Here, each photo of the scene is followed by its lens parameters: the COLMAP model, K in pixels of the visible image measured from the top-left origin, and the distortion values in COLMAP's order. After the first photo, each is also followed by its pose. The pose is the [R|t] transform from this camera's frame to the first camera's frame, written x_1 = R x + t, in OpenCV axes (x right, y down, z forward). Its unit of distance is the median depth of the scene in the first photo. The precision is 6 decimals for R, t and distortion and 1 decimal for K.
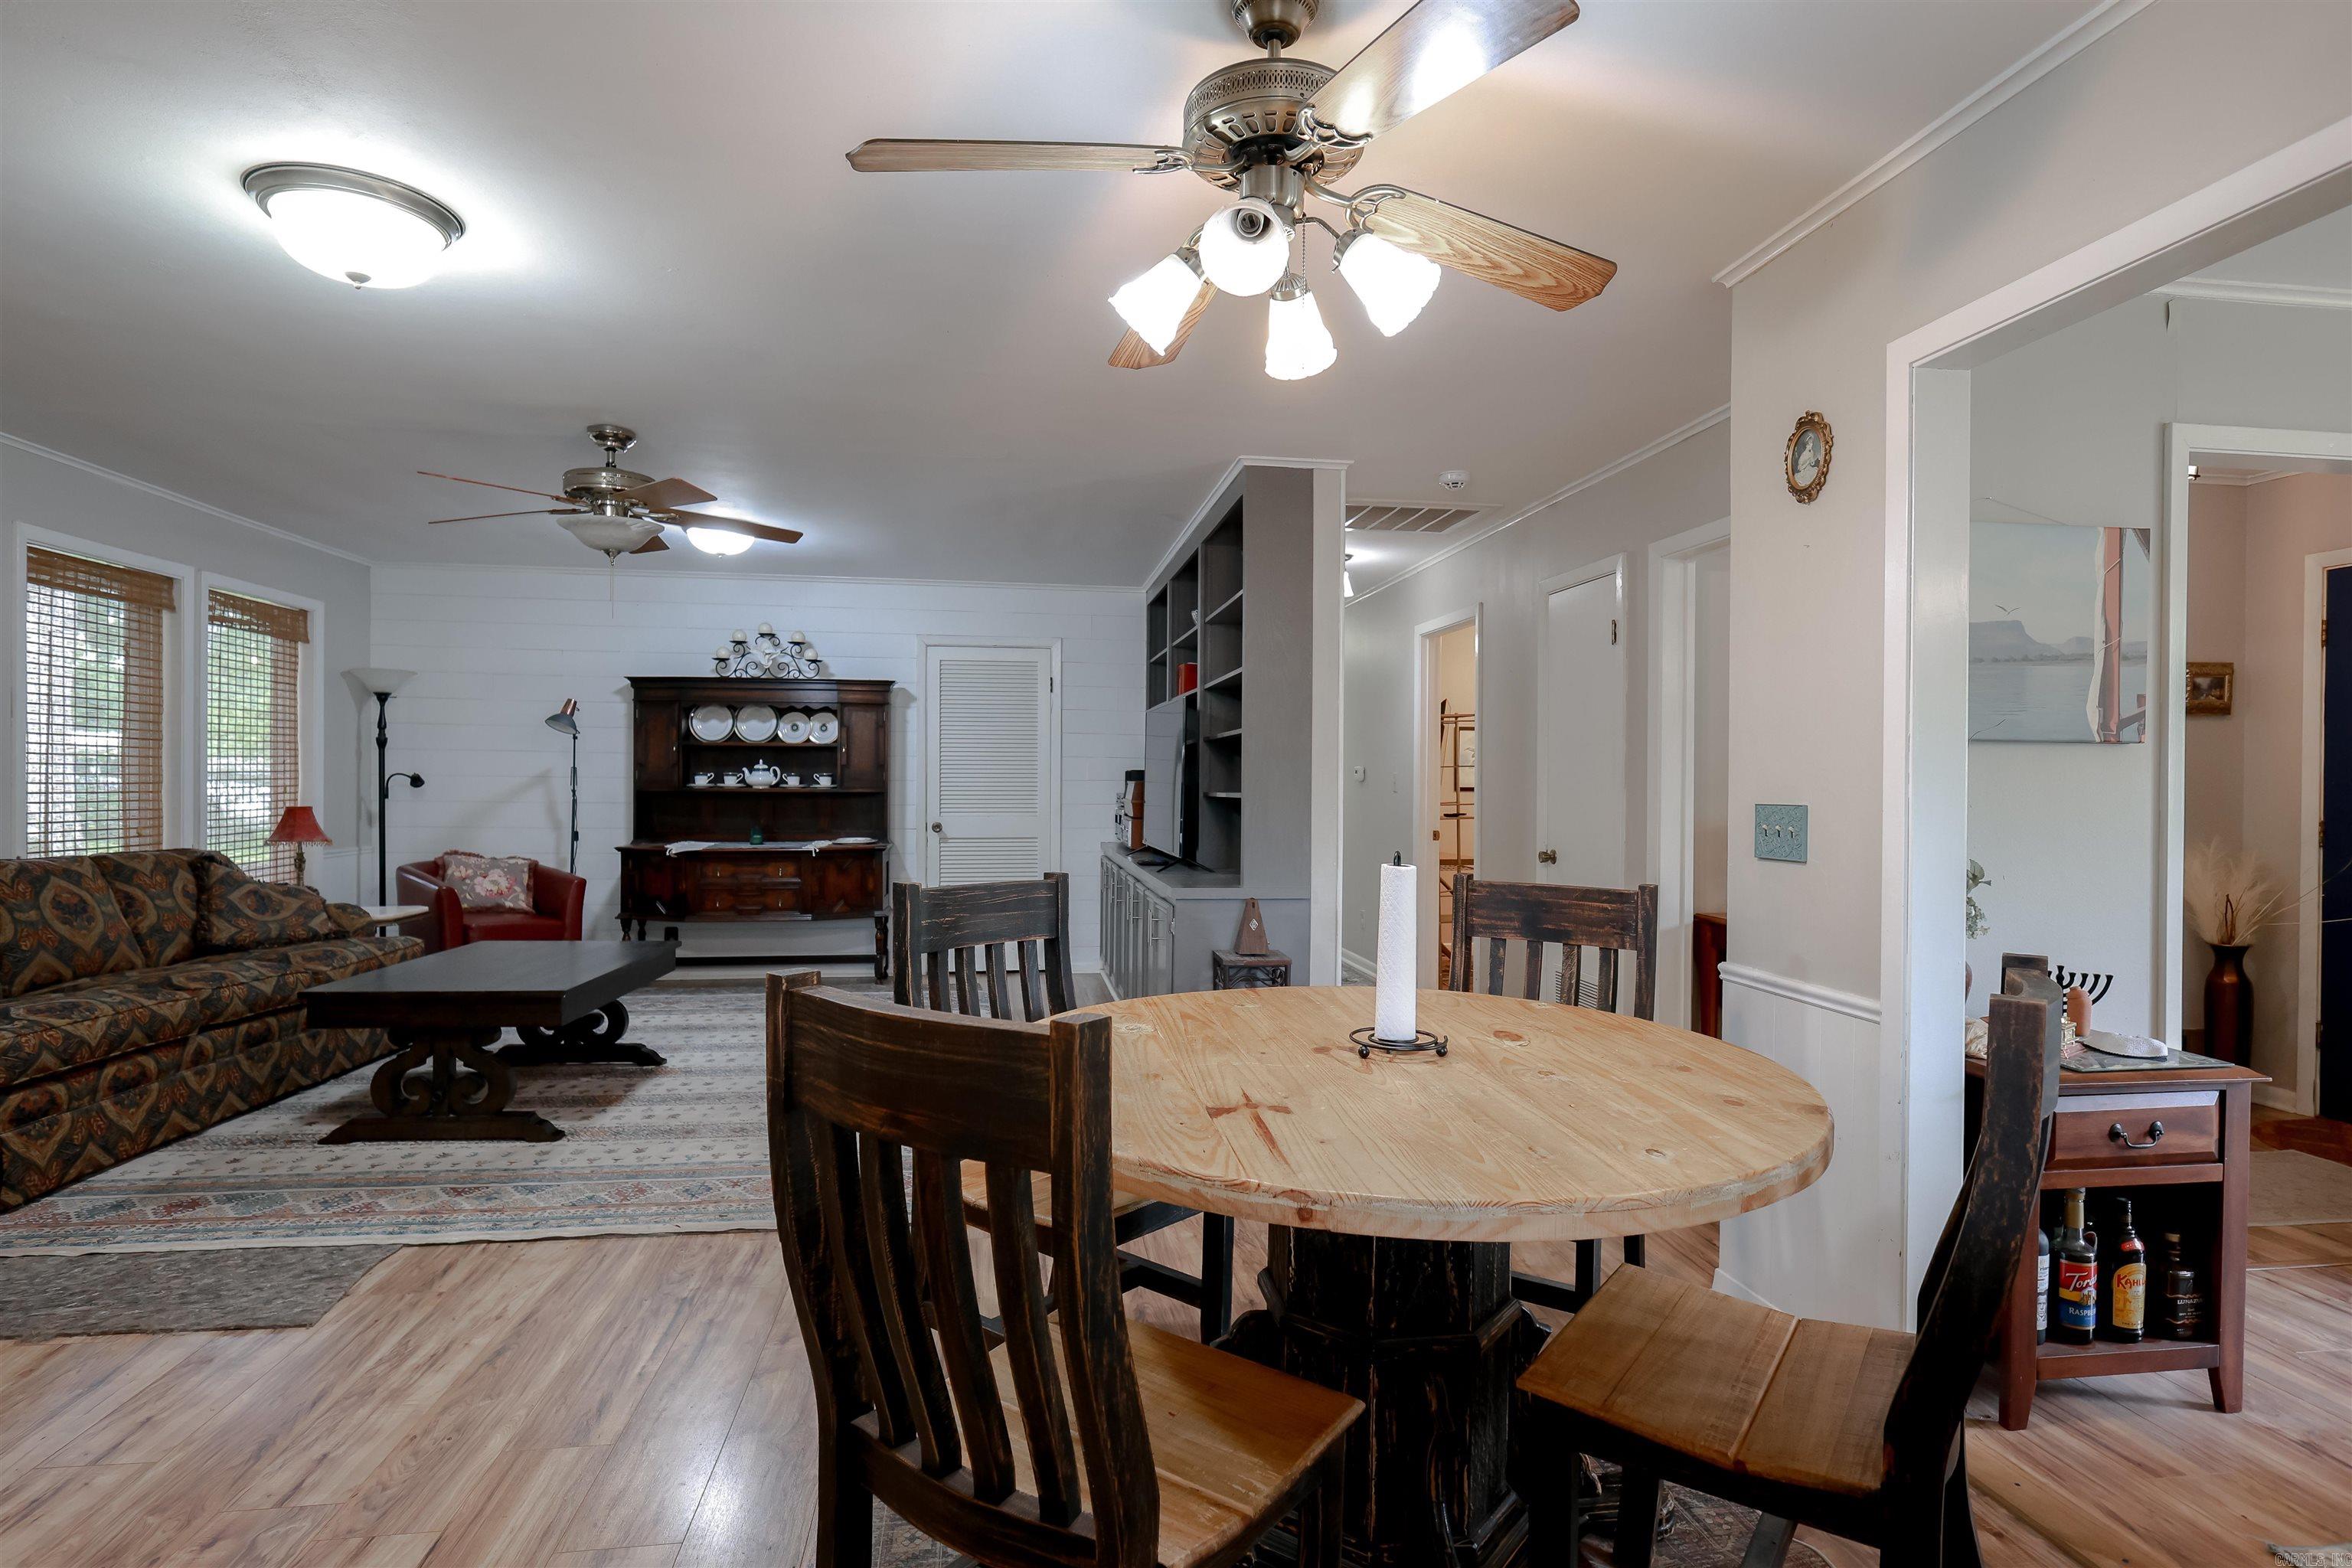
lens RADIAL K [[1222.1, 0, 1176.0], [0, 1222.1, 784.0], [0, 0, 1]] dist [0.001987, -0.000321]
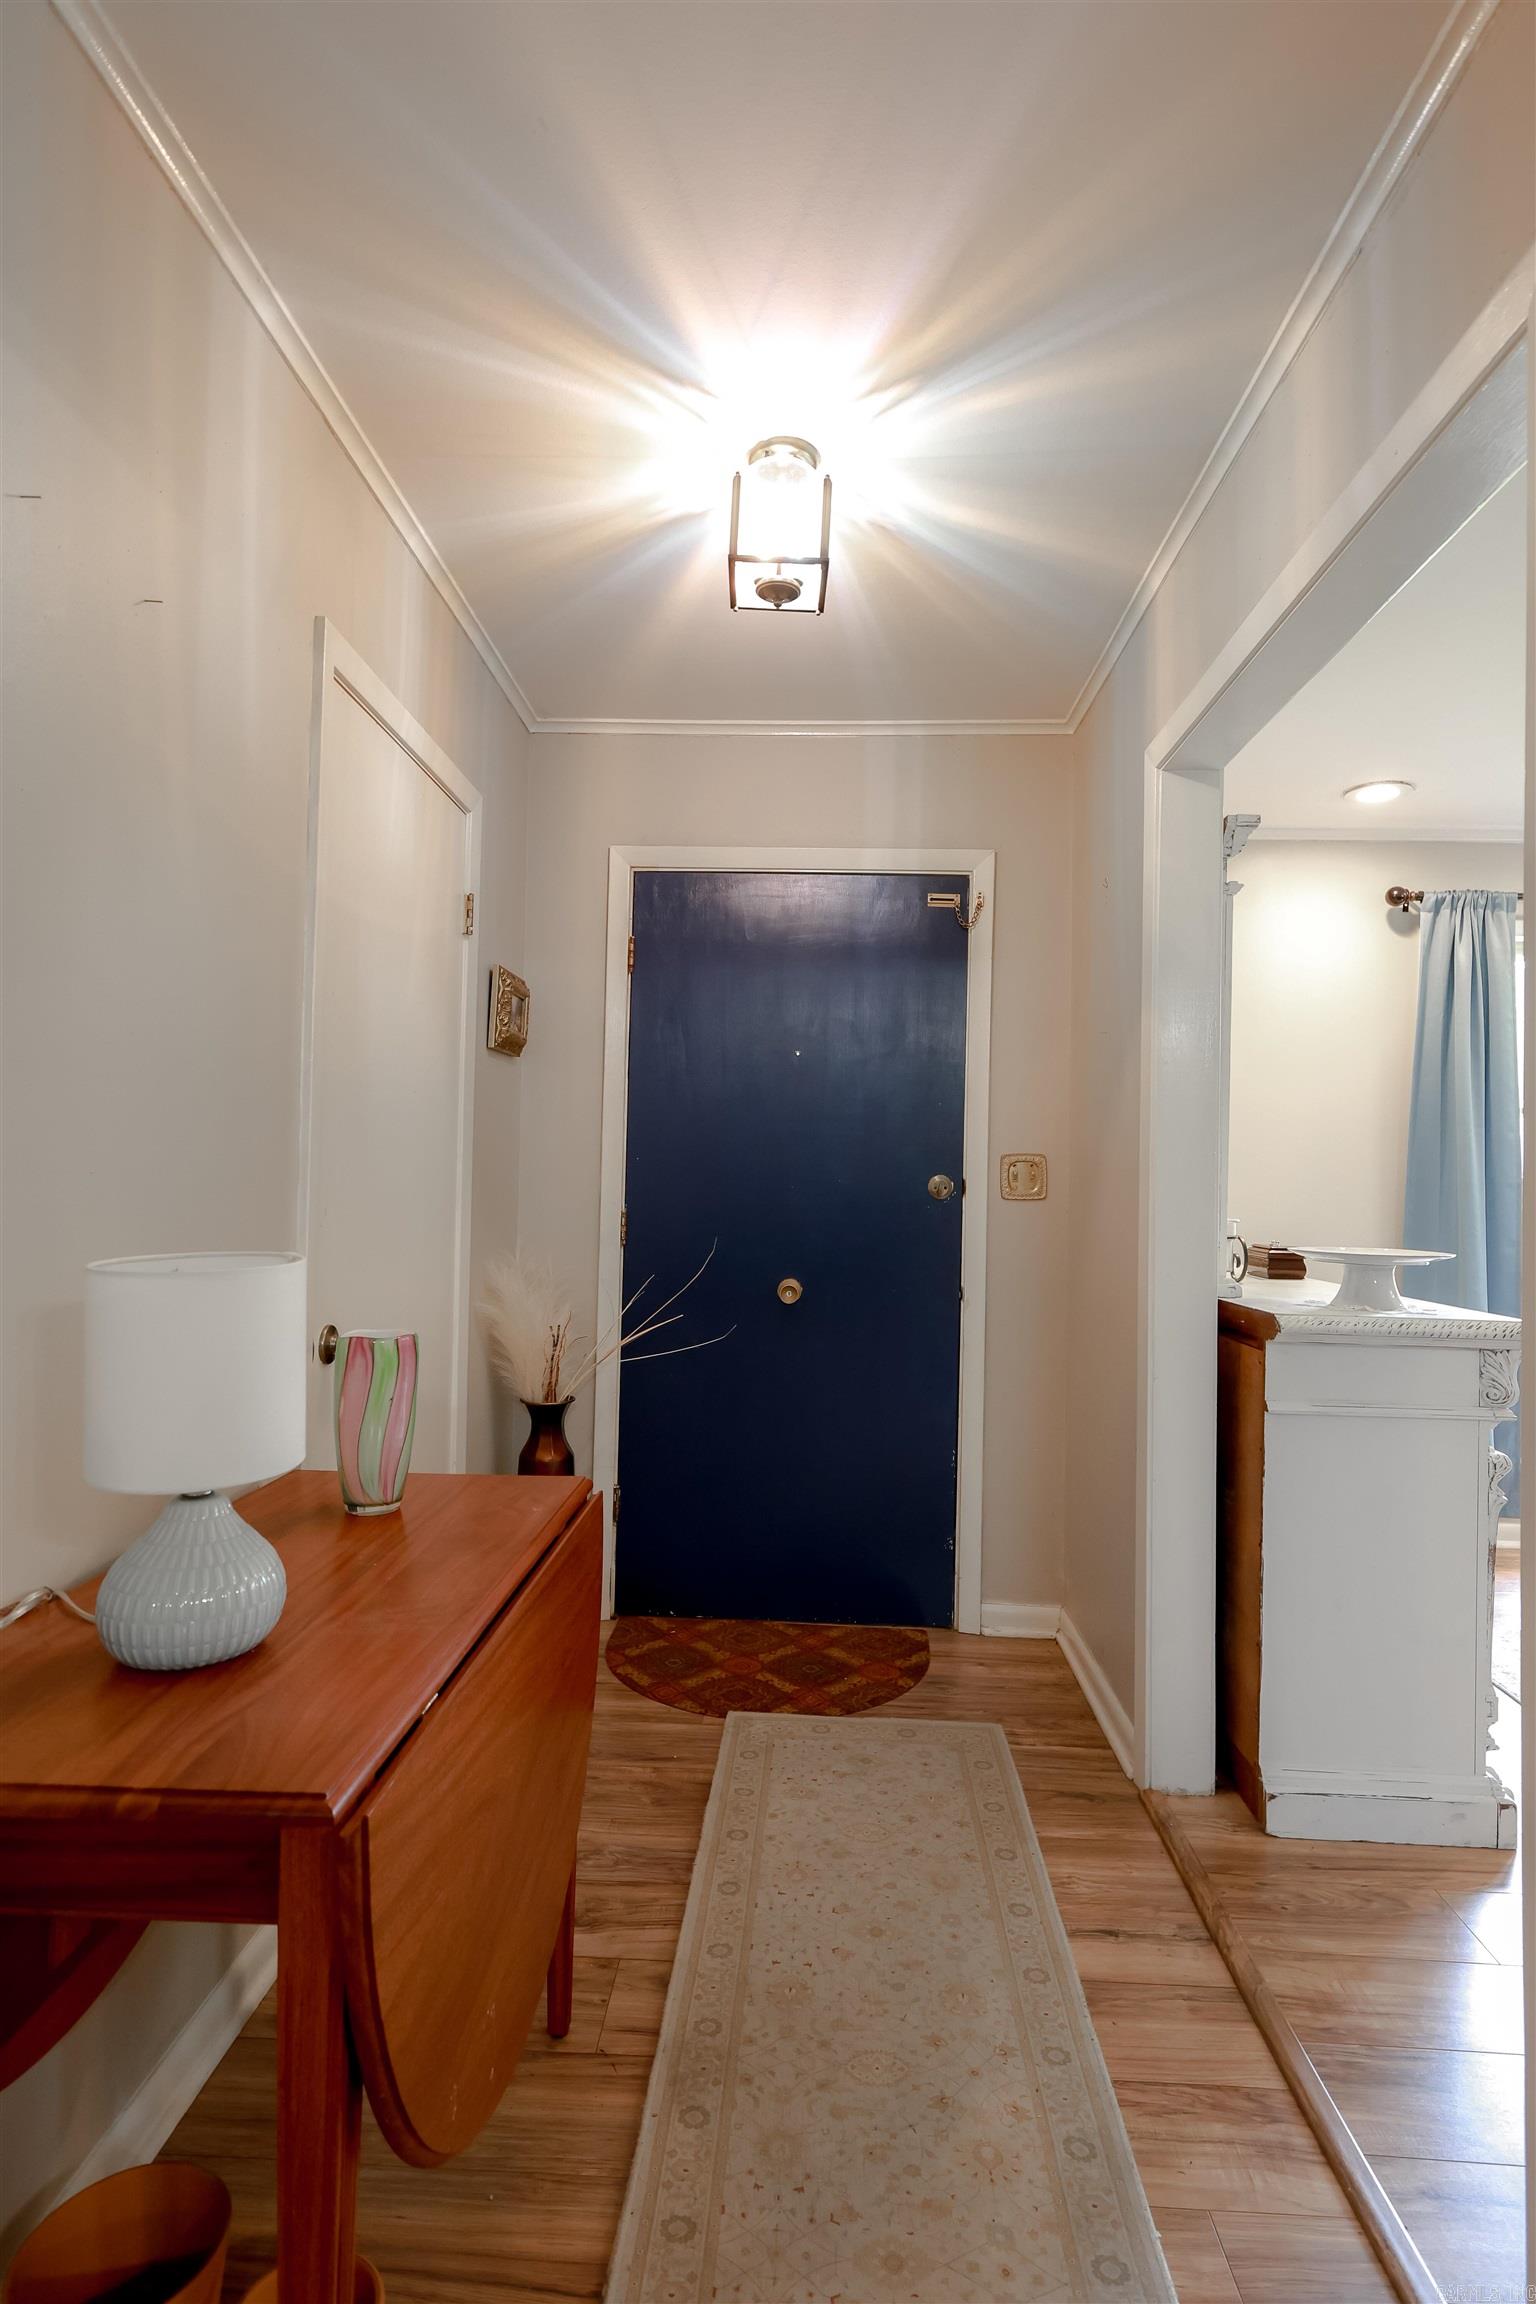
lens RADIAL K [[1169.2, 0, 768.0], [0, 1169.2, 1152.0], [0, 0, 1]] dist [0.003804, -0.000418]
pose [[0.176470, 0.016882, 0.984161, 0.253273], [-0.011368, 0.999821, -0.015112, 0.007378], [-0.984240, -0.008521, 0.176630, 0.758049]]
